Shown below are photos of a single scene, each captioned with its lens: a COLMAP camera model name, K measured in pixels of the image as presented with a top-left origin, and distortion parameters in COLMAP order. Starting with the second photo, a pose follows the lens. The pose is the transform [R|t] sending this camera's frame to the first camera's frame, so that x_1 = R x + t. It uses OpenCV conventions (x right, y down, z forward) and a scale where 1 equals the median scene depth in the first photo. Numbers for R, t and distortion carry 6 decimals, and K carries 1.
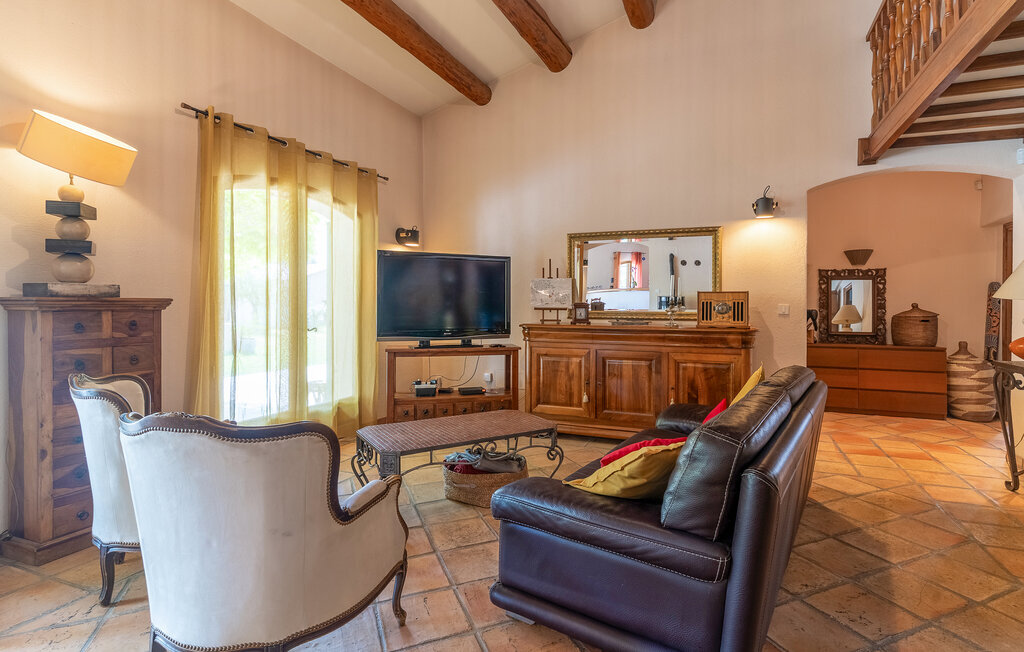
lens RADIAL K [[499.9, 0, 512.6], [0, 499.9, 307.9], [0, 0, 1]] dist [-0.004219, -0.001988]
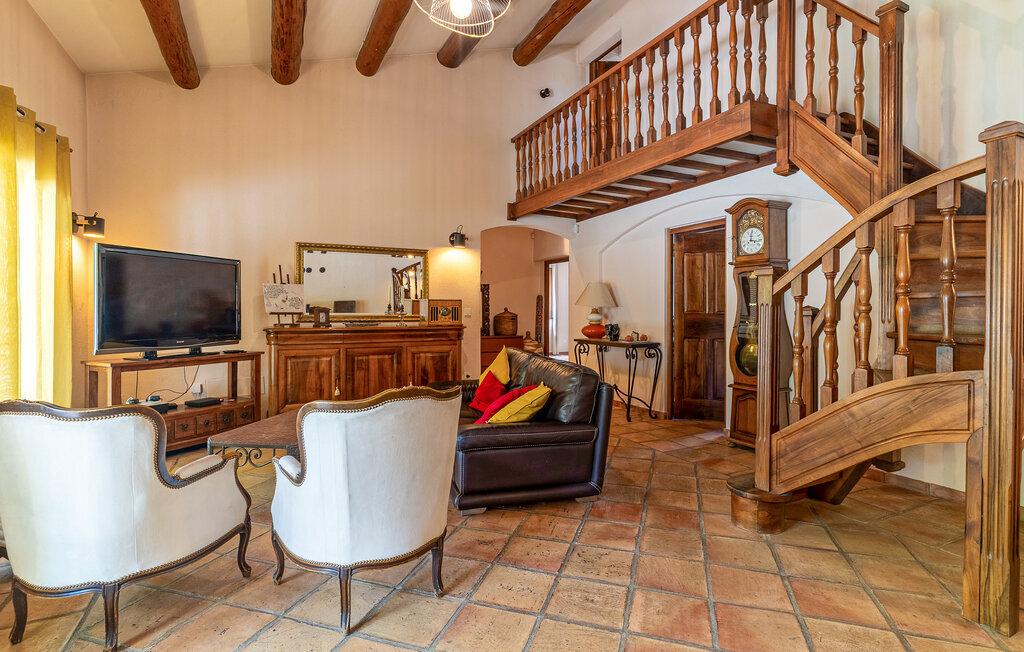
lens RADIAL K [[499.9, 0, 512.6], [0, 499.9, 307.9], [0, 0, 1]] dist [-0.004219, -0.001988]
pose [[0.664852, -0.000301, 0.746975, -0.423534], [0.005621, 0.999974, -0.004600, -0.002063], [-0.746954, 0.007258, 0.664836, -0.048218]]
